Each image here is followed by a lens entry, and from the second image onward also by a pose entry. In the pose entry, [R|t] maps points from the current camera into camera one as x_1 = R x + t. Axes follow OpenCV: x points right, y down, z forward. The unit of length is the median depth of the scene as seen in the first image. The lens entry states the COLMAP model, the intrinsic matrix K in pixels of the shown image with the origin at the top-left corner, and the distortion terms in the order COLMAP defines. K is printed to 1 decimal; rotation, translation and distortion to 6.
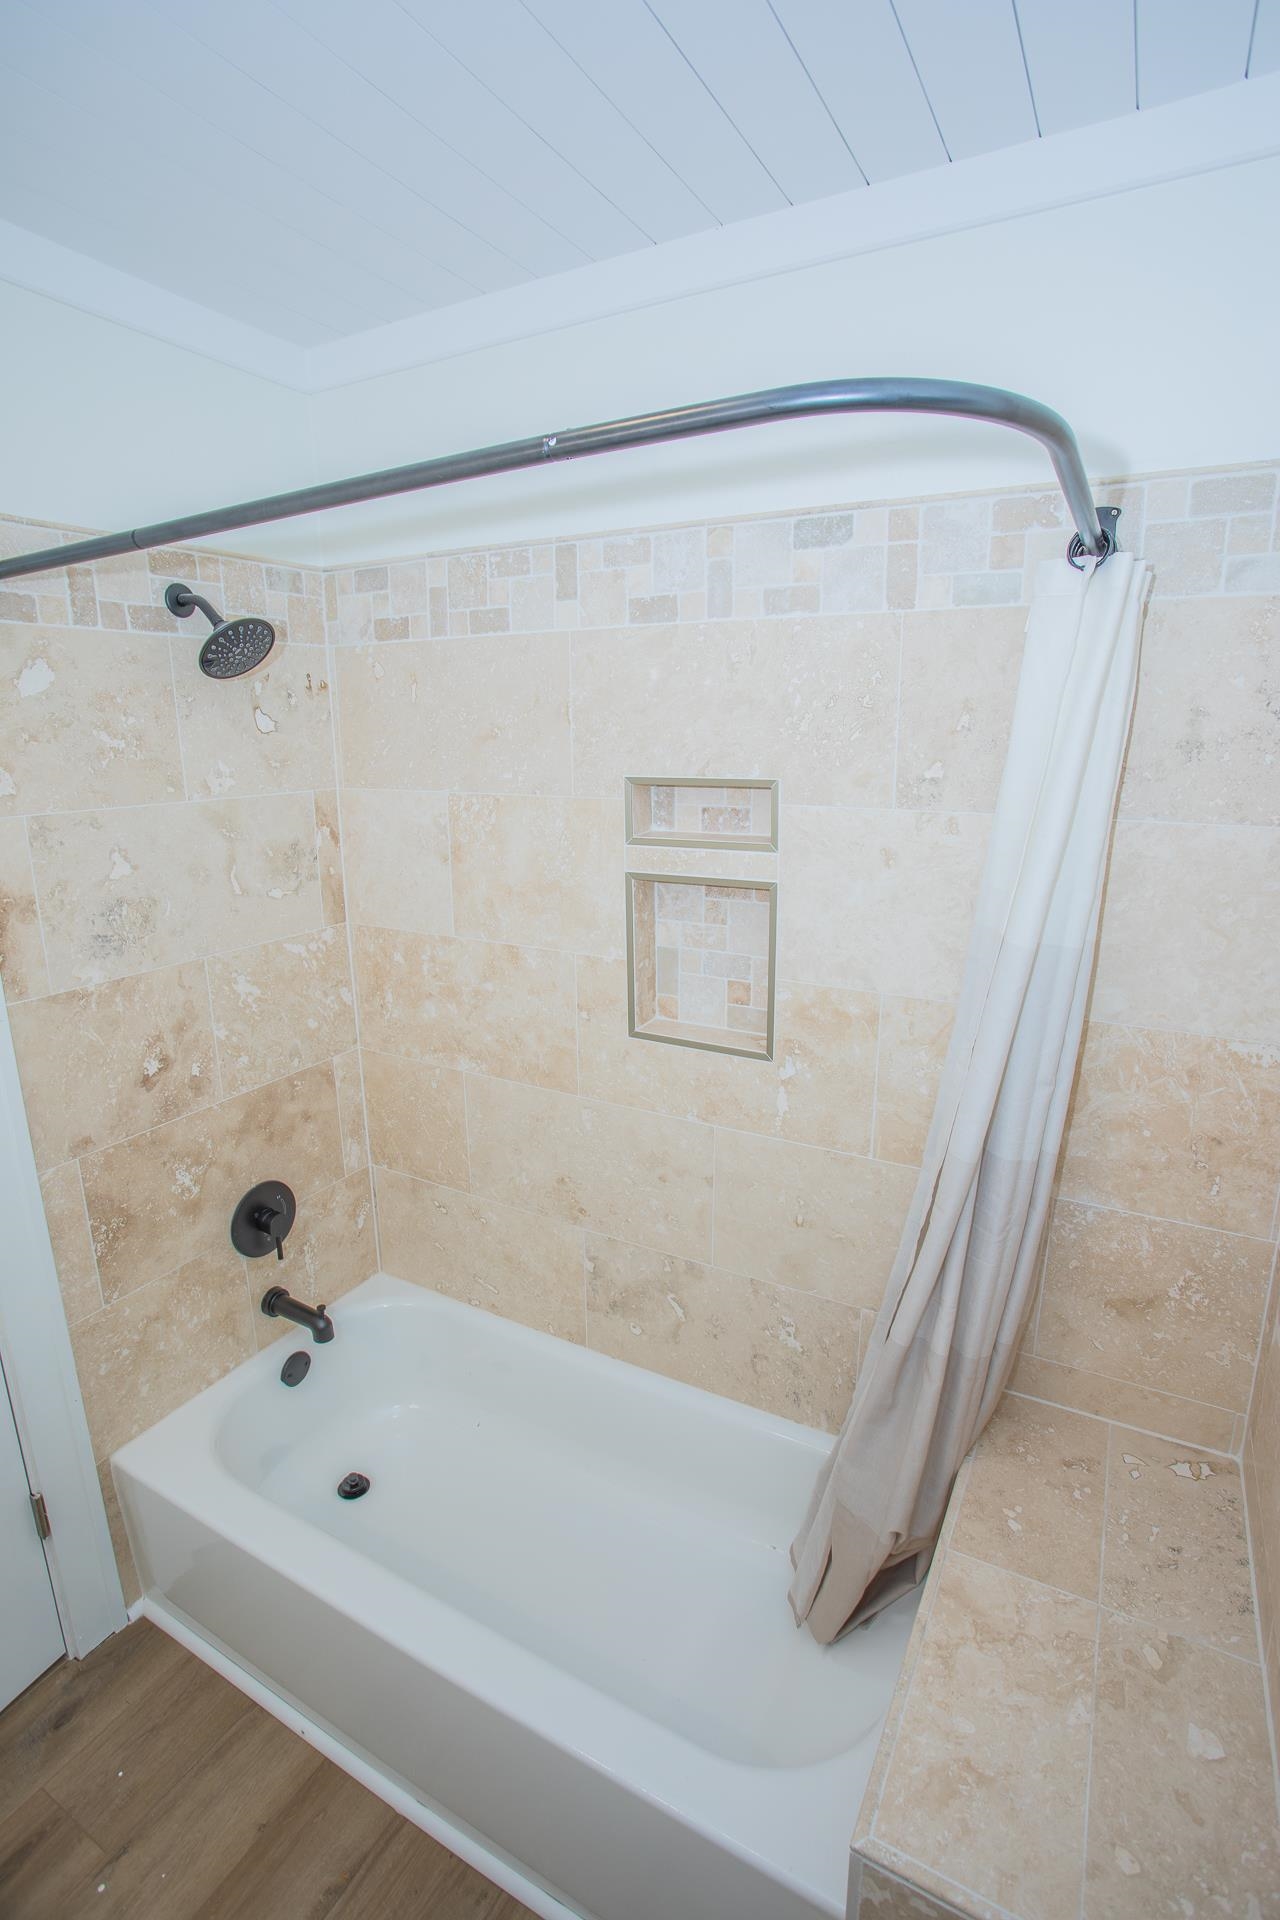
lens RADIAL K [[930.6, 0, 632.5], [0, 930.6, 955.4], [0, 0, 1]] dist [-0.087911, 0.045549]
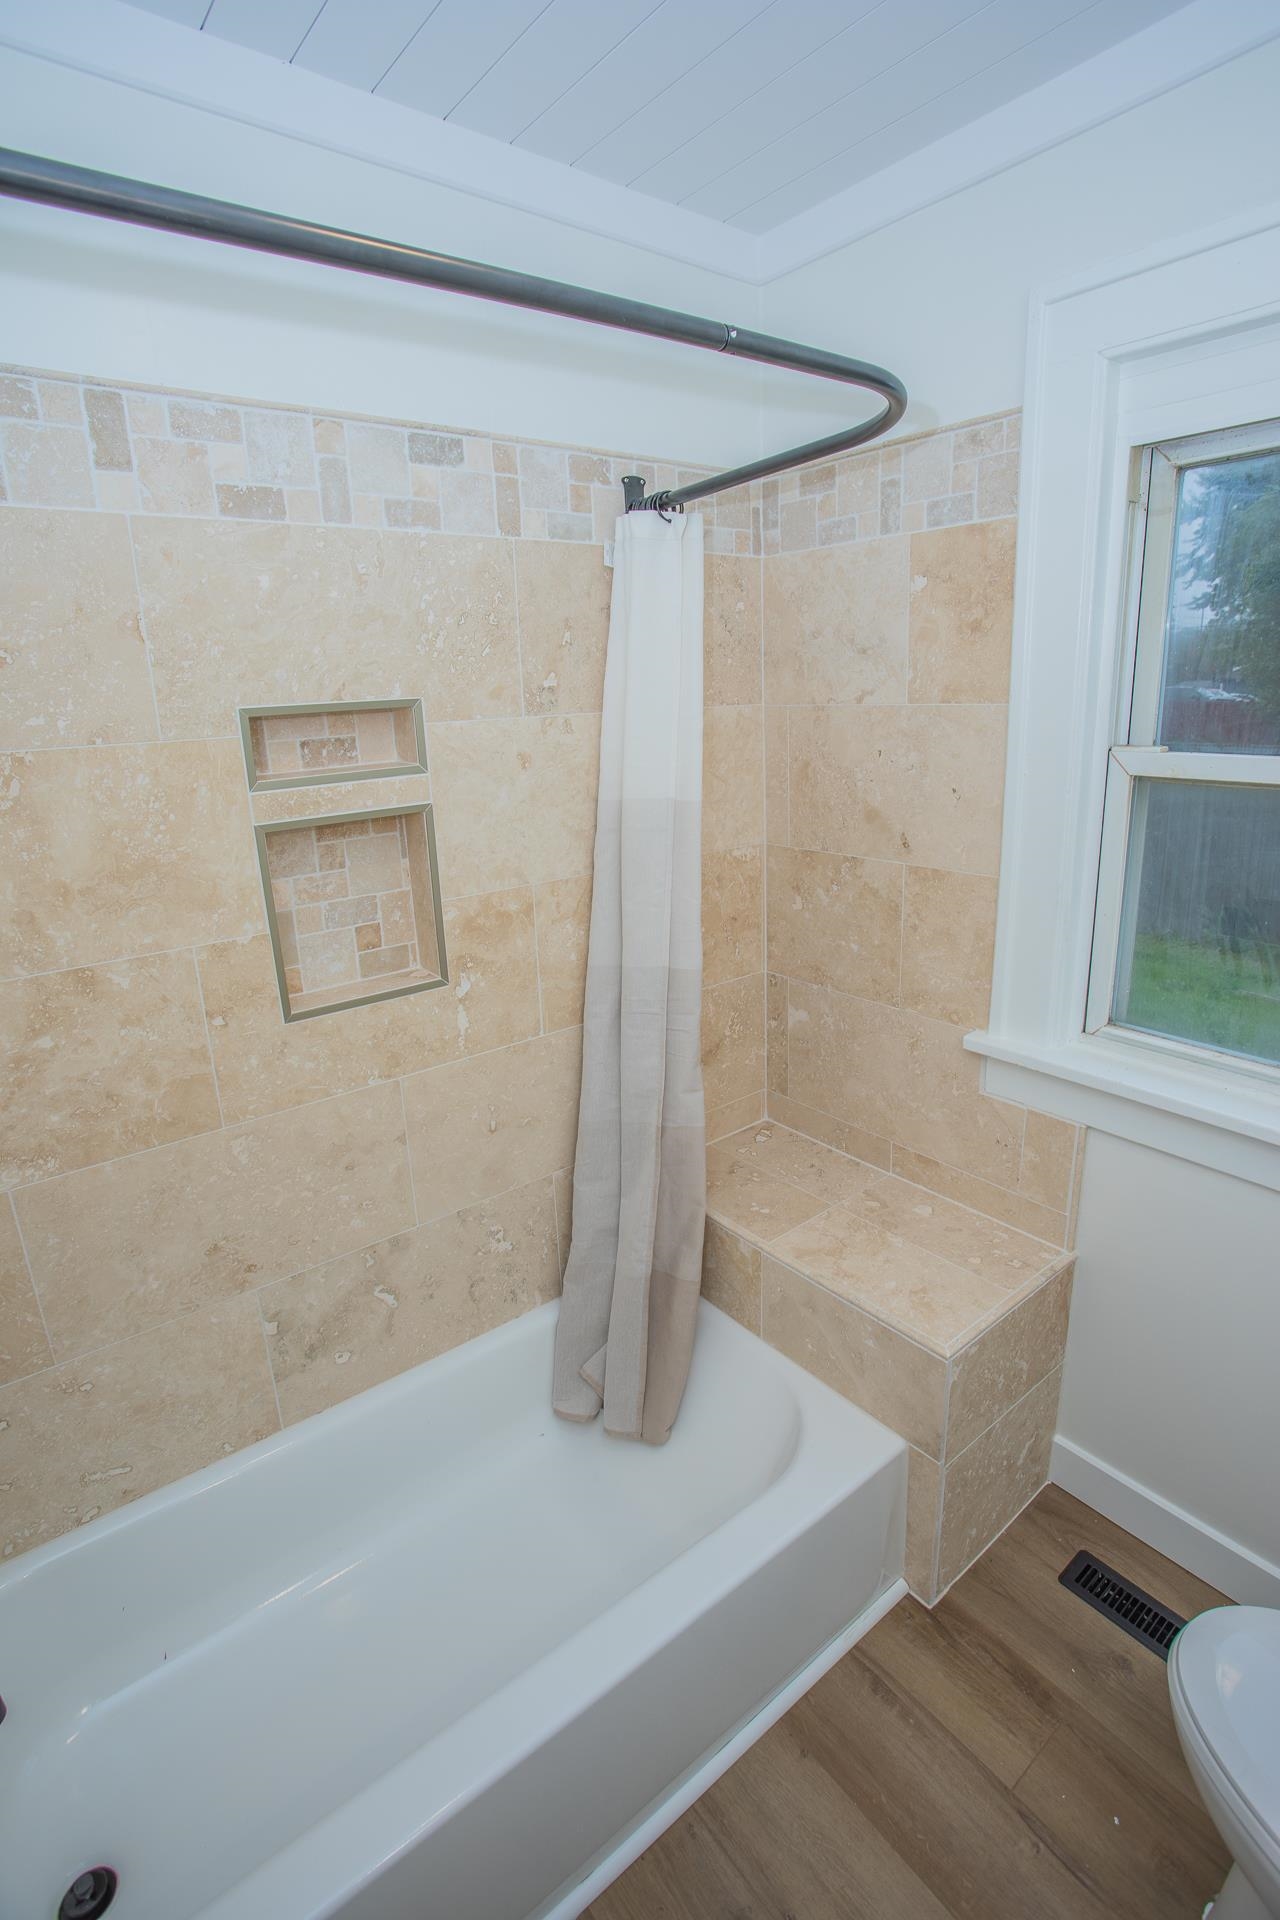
lens RADIAL K [[930.6, 0, 632.5], [0, 930.6, 955.4], [0, 0, 1]] dist [-0.087911, 0.045549]
pose [[0.387237, -0.262682, 0.883768, -0.659862], [0.252349, 0.952148, 0.172435, -0.038260], [-0.886774, 0.156245, 0.434995, 0.392838]]
